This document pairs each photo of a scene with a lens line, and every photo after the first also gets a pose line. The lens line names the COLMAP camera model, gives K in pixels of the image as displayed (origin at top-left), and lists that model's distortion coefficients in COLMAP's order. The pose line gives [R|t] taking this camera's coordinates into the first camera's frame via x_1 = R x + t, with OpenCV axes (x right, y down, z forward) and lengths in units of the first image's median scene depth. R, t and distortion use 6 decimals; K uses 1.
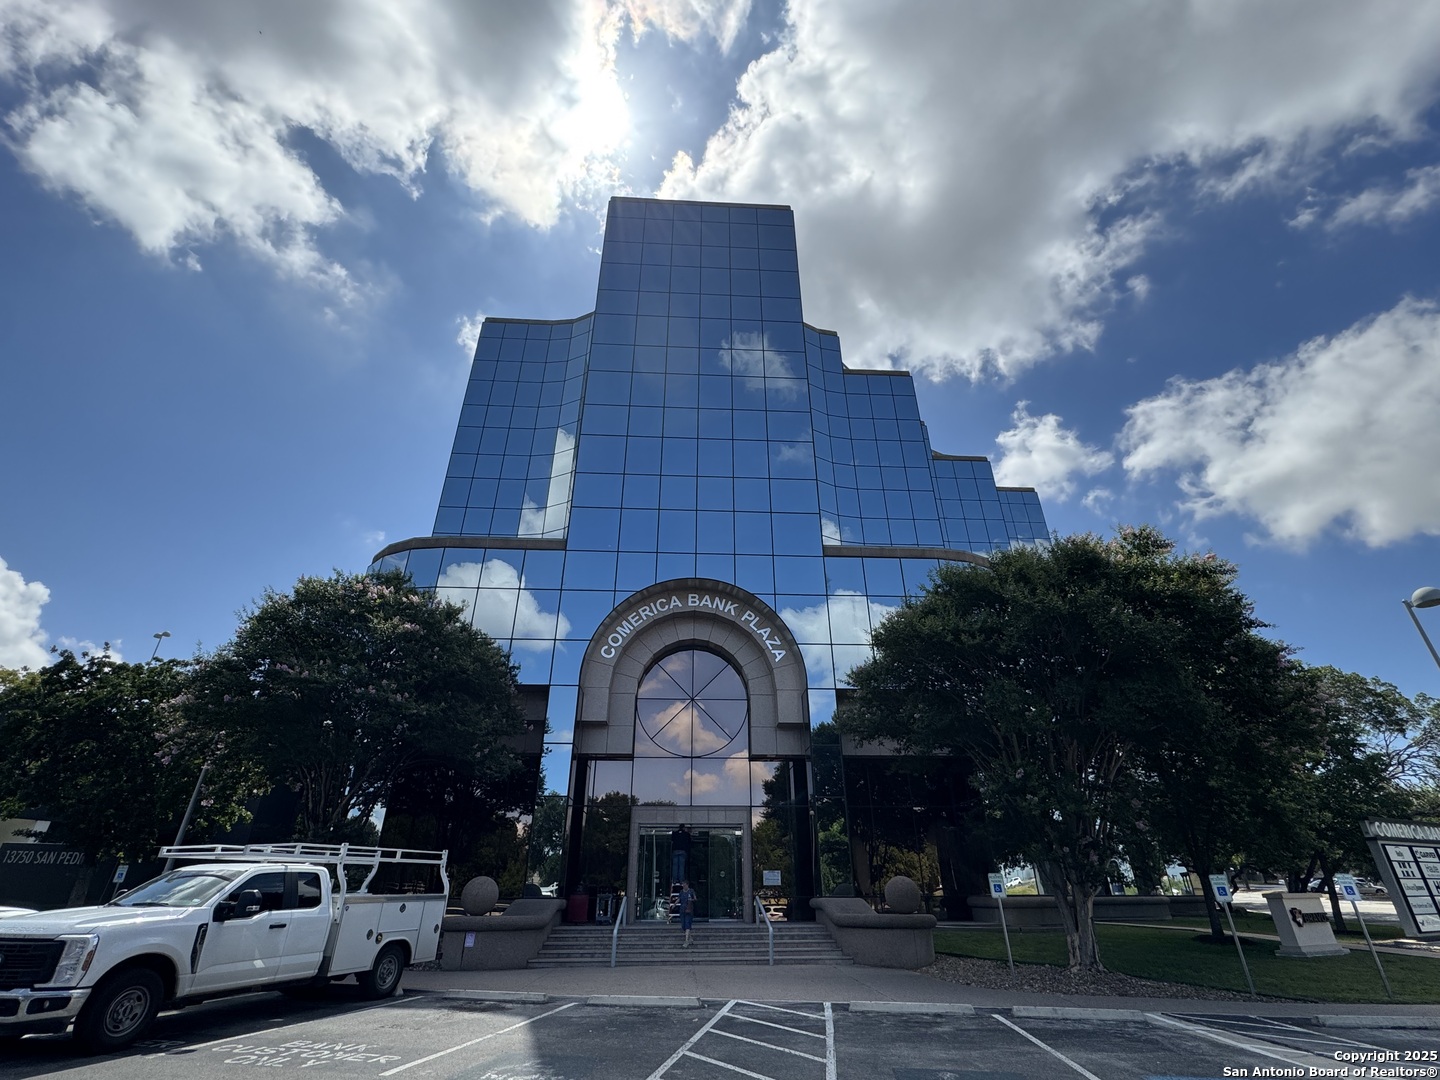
lens RADIAL K [[680.6, 0, 716.7], [0, 680.6, 534.9], [0, 0, 1]] dist [0.095196, -0.021253]
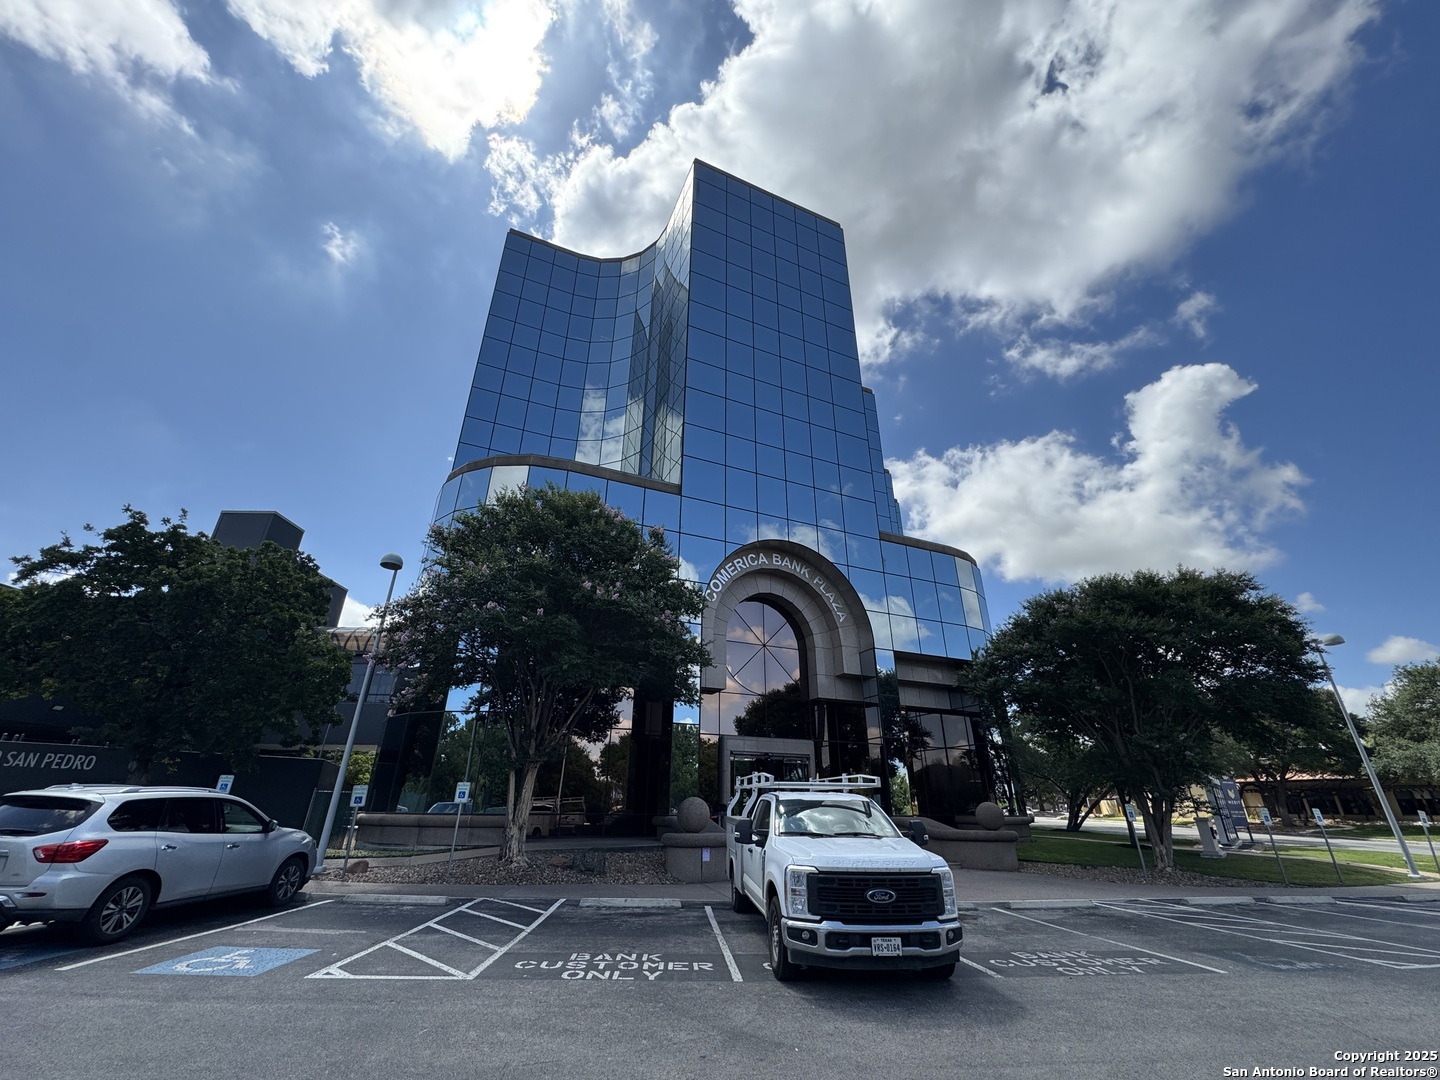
lens RADIAL K [[568.2, 0, 720.0], [0, 568.2, 540.0], [0, 0, 1]] dist [0.044370, 0.000217]
pose [[0.933194, 0.152203, 0.325551, -0.437009], [-0.168068, 0.985552, 0.021000, 0.058776], [-0.317651, -0.074311, 0.945291, 0.142347]]
